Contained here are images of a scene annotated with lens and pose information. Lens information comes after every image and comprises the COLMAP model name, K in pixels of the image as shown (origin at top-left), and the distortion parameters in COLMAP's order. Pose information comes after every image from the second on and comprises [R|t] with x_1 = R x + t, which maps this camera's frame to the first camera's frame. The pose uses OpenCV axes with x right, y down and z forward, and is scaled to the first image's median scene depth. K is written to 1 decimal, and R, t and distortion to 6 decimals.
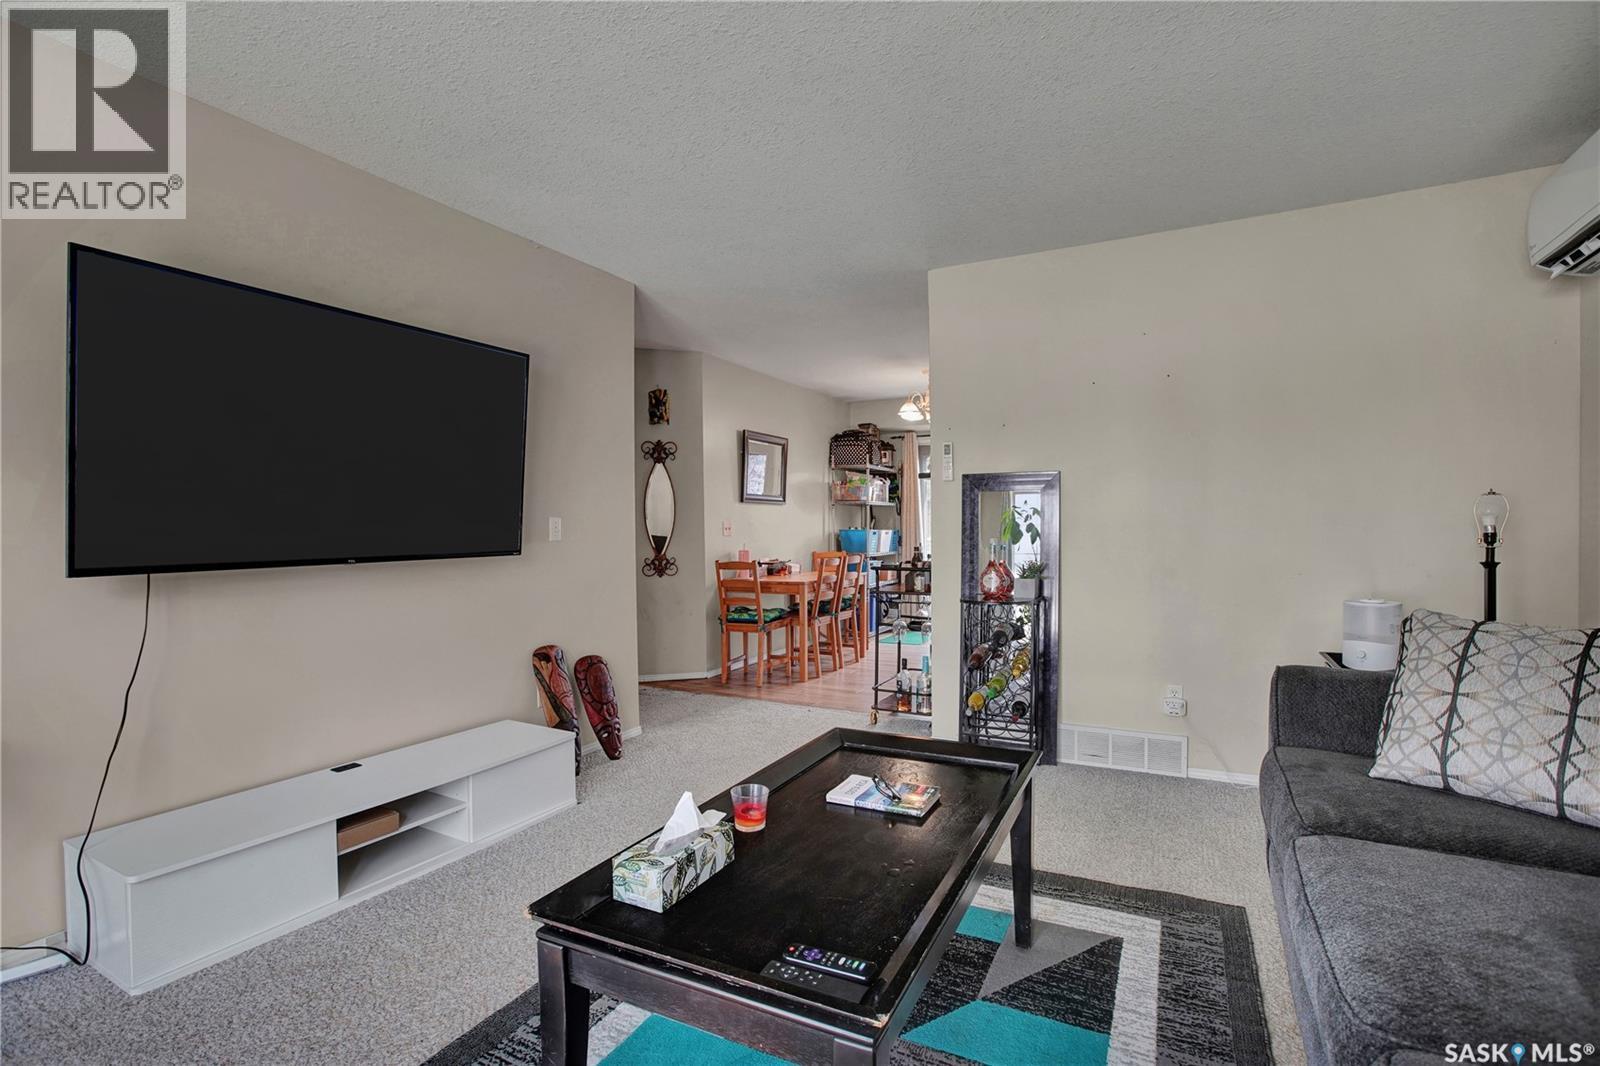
lens RADIAL K [[766.8, 0, 800.7], [0, 766.8, 537.3], [0, 0, 1]] dist [-0.049328, 0.008435]
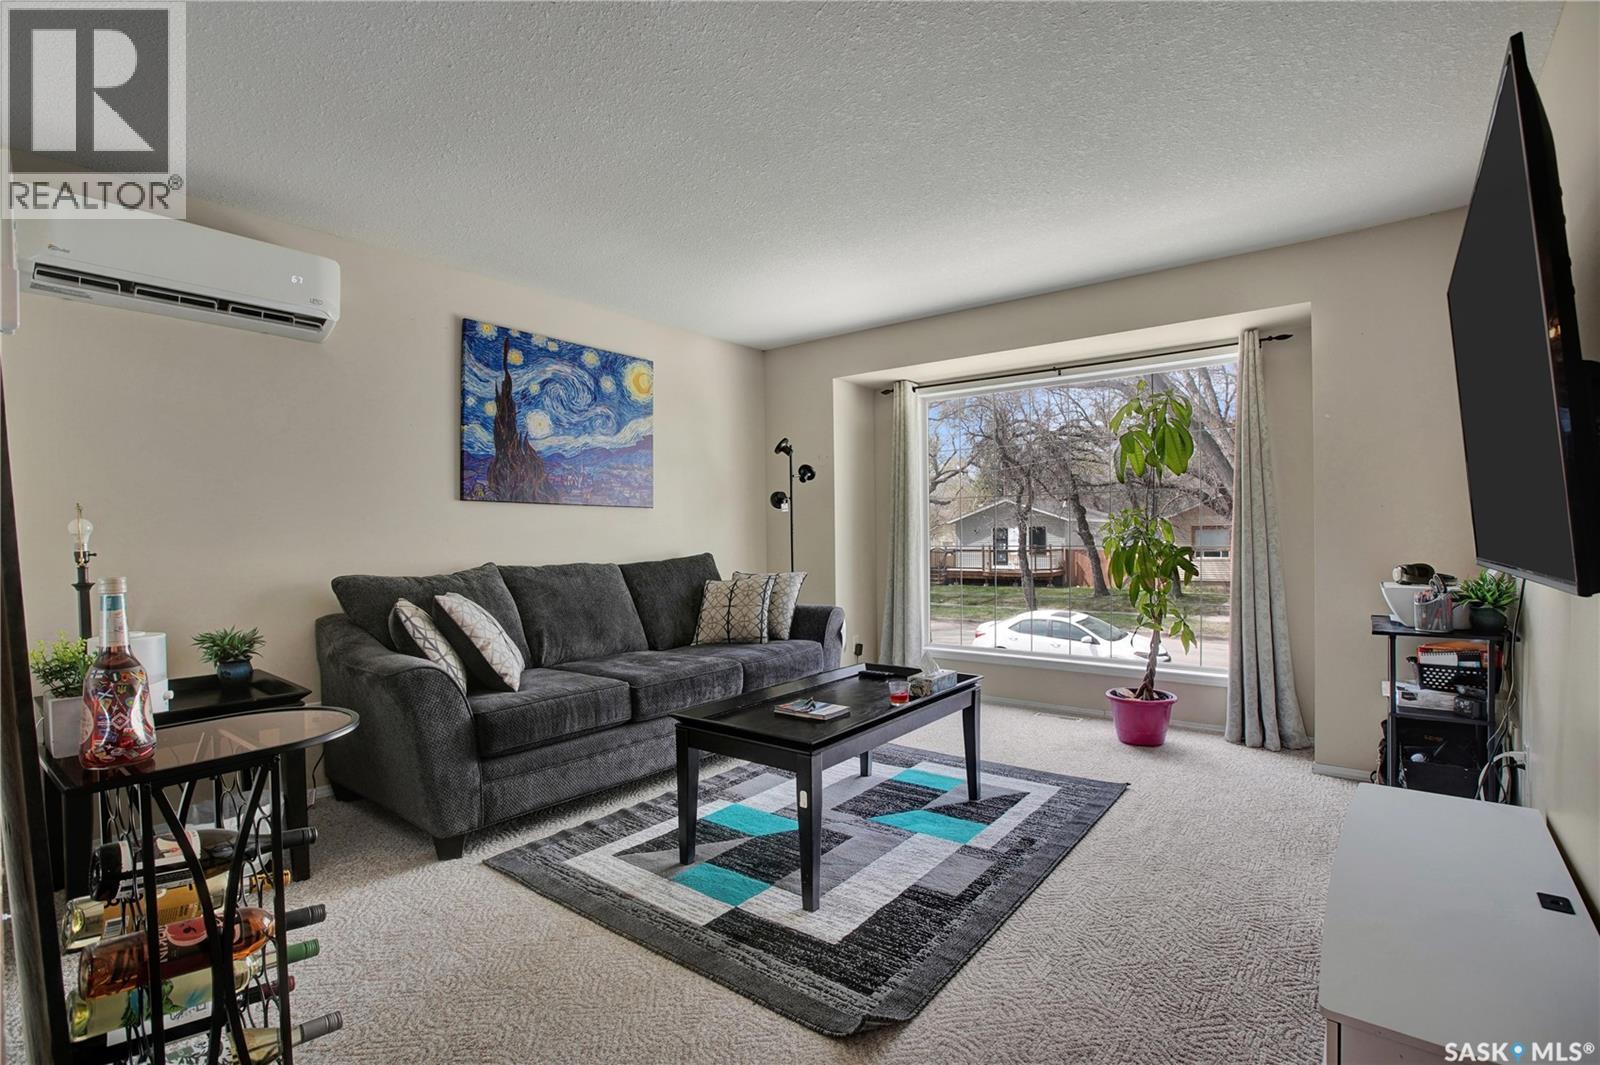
lens RADIAL K [[766.8, 0, 791.3], [0, 766.8, 537.2], [0, 0, 1]] dist [-0.049328, 0.008435]
pose [[-0.981352, 0.020789, 0.191091, -0.117116], [0.023341, 0.999666, 0.011115, -0.014355], [-0.190796, 0.015368, -0.981509, 1.977943]]
